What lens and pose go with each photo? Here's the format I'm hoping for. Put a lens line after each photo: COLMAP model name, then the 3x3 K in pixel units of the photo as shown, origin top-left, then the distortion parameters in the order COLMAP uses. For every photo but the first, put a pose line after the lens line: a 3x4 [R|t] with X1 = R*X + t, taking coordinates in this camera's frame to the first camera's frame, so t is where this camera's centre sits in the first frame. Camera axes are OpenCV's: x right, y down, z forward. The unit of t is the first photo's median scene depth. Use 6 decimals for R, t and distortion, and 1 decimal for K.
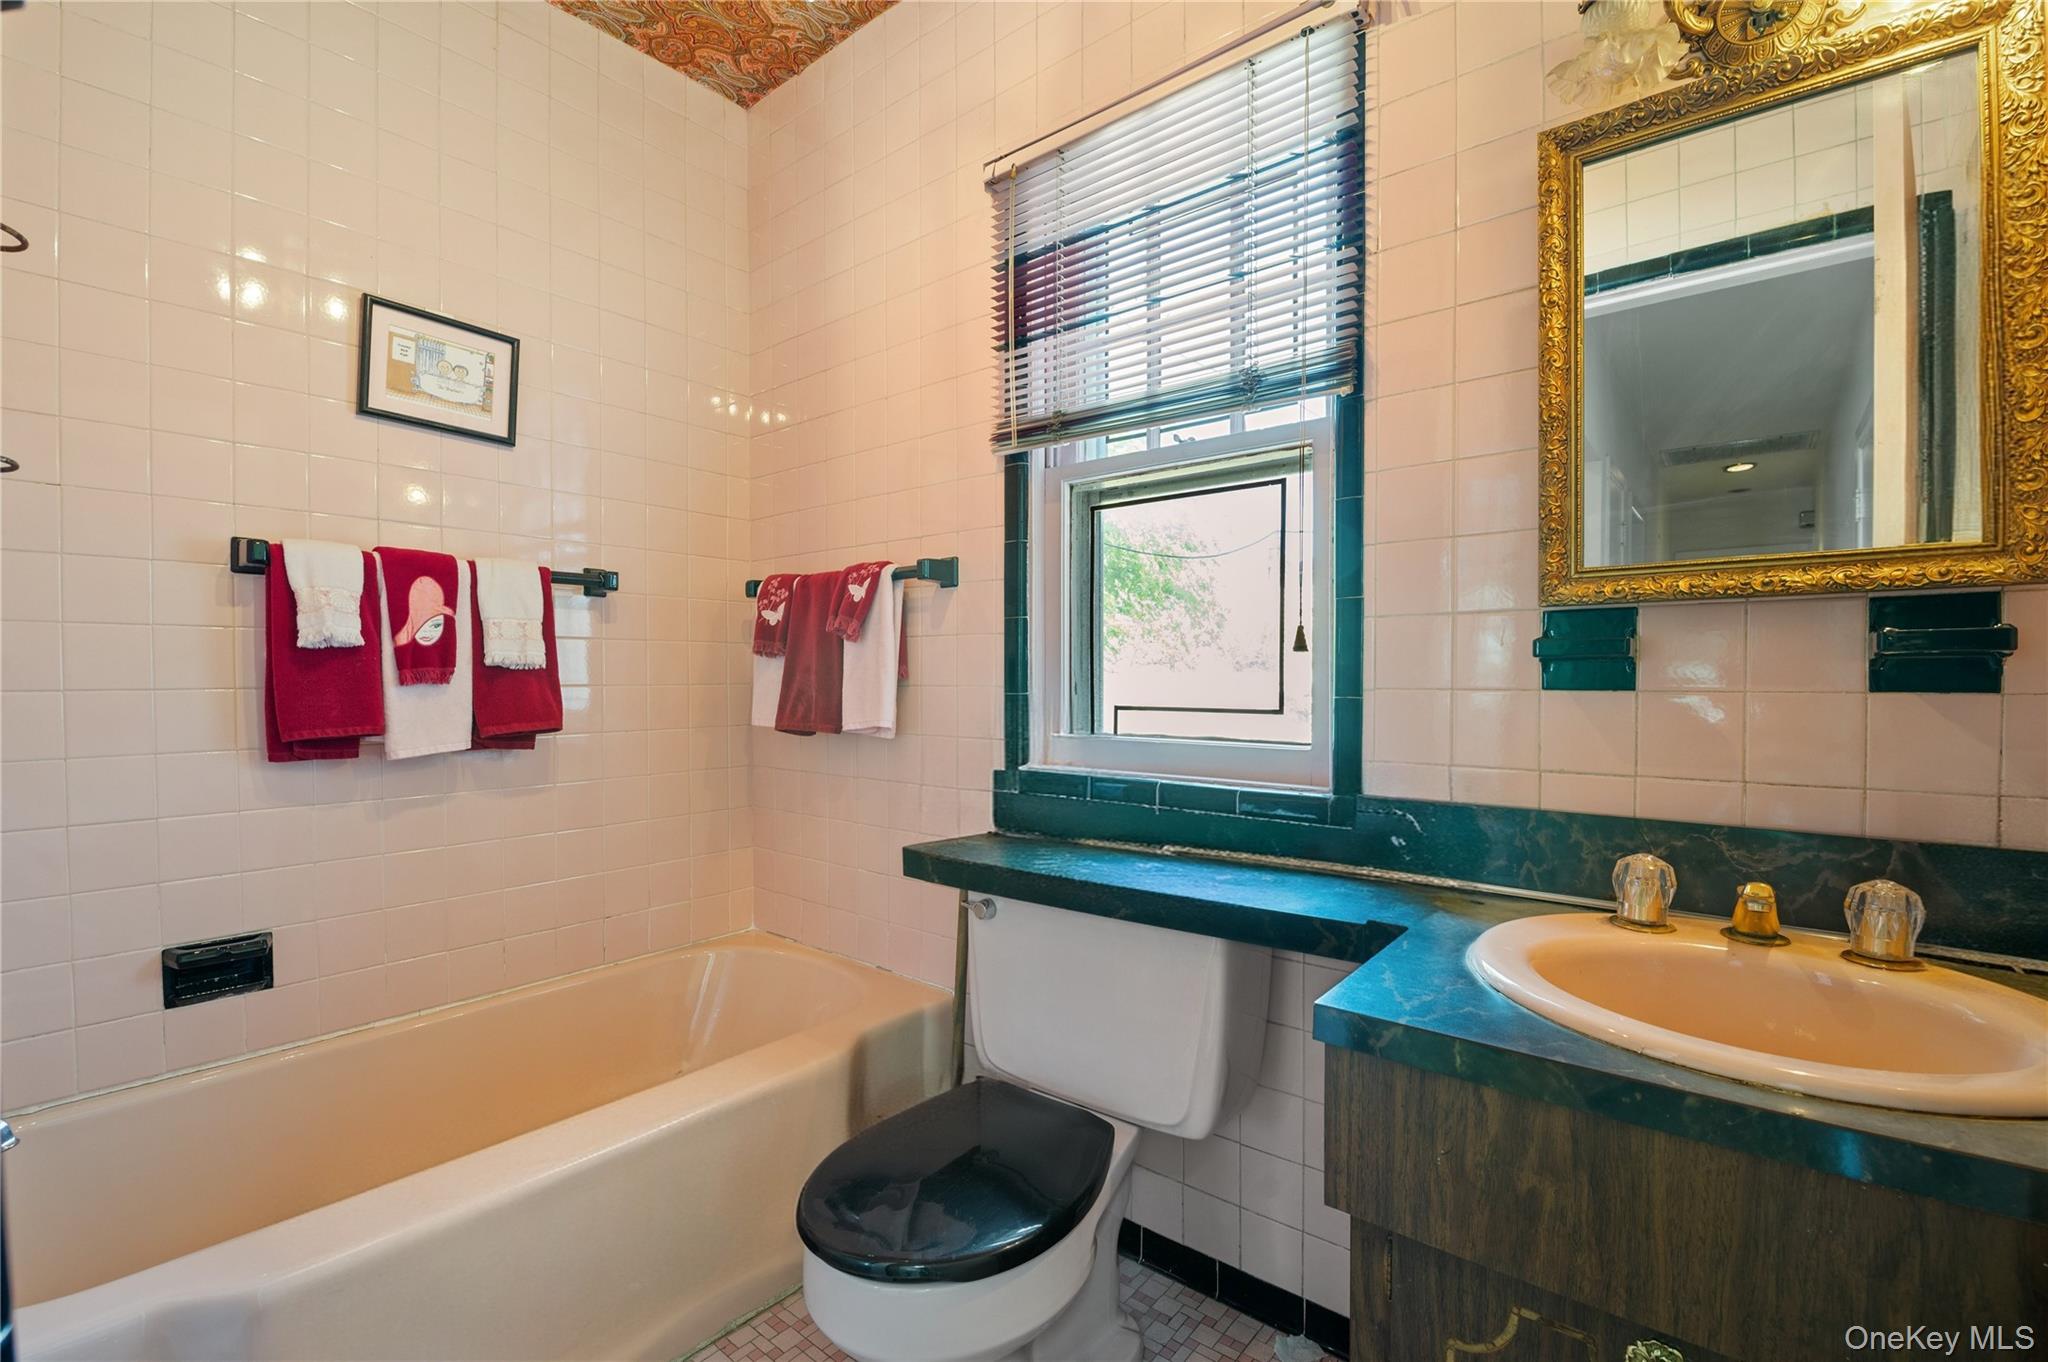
lens RADIAL K [[890.5, 0, 1022.3], [0, 890.5, 690.6], [0, 0, 1]] dist [-0.000038, -0.000214]
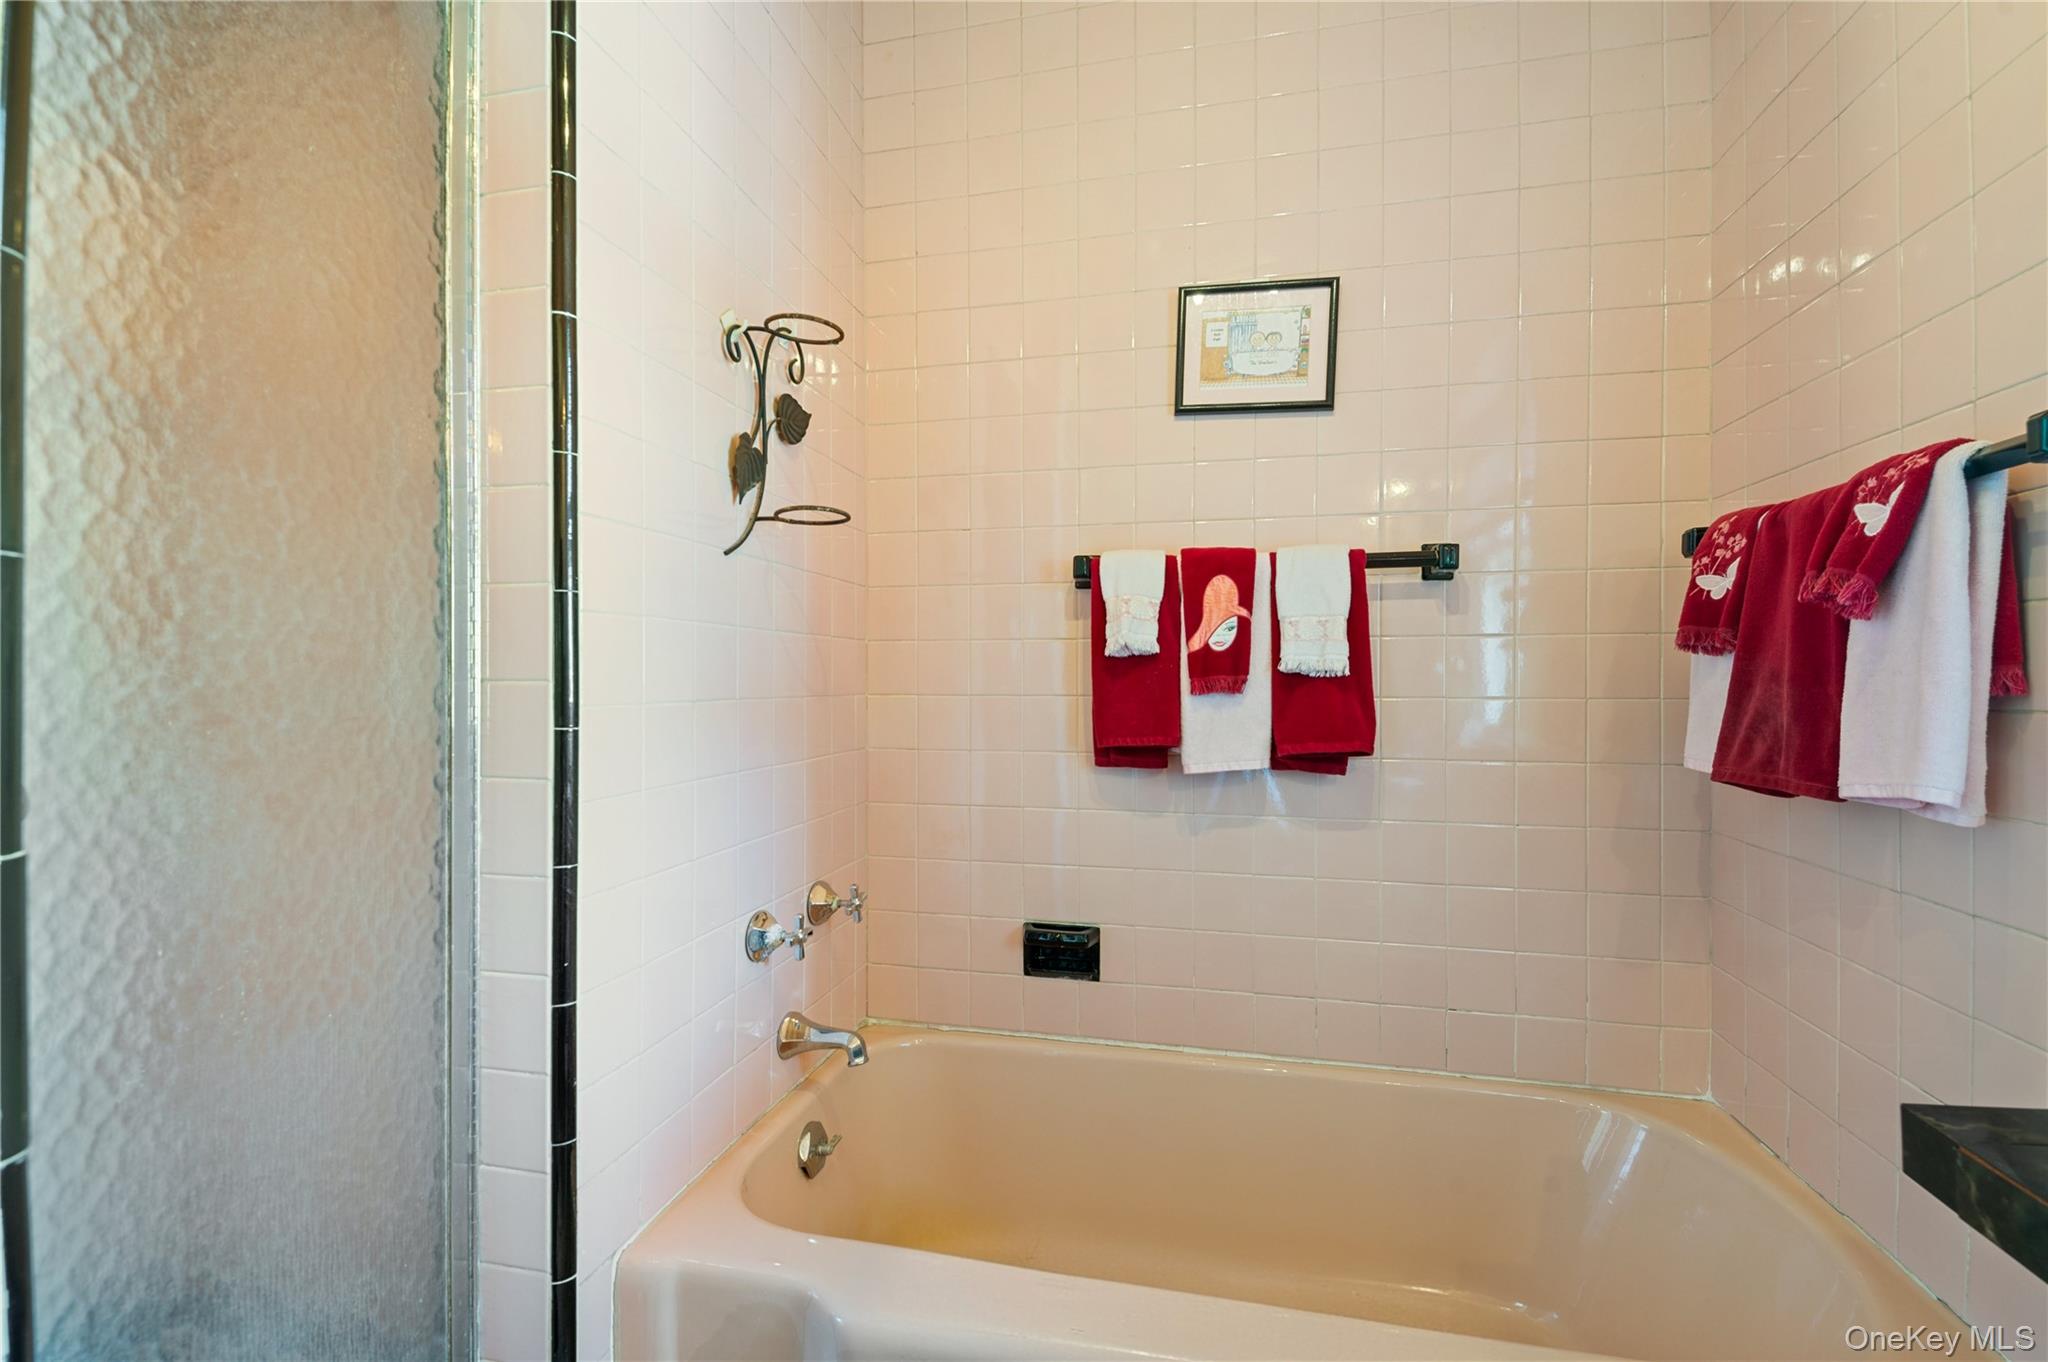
lens RADIAL K [[902.2, 0, 1024.0], [0, 902.2, 681.0], [0, 0, 1]] dist [0.017317, -0.000138]
pose [[0.446480, 0.002365, -0.894790, 0.061821], [-0.016073, 0.999856, -0.005377, -0.011372], [0.894649, 0.016782, 0.446454, 0.392424]]
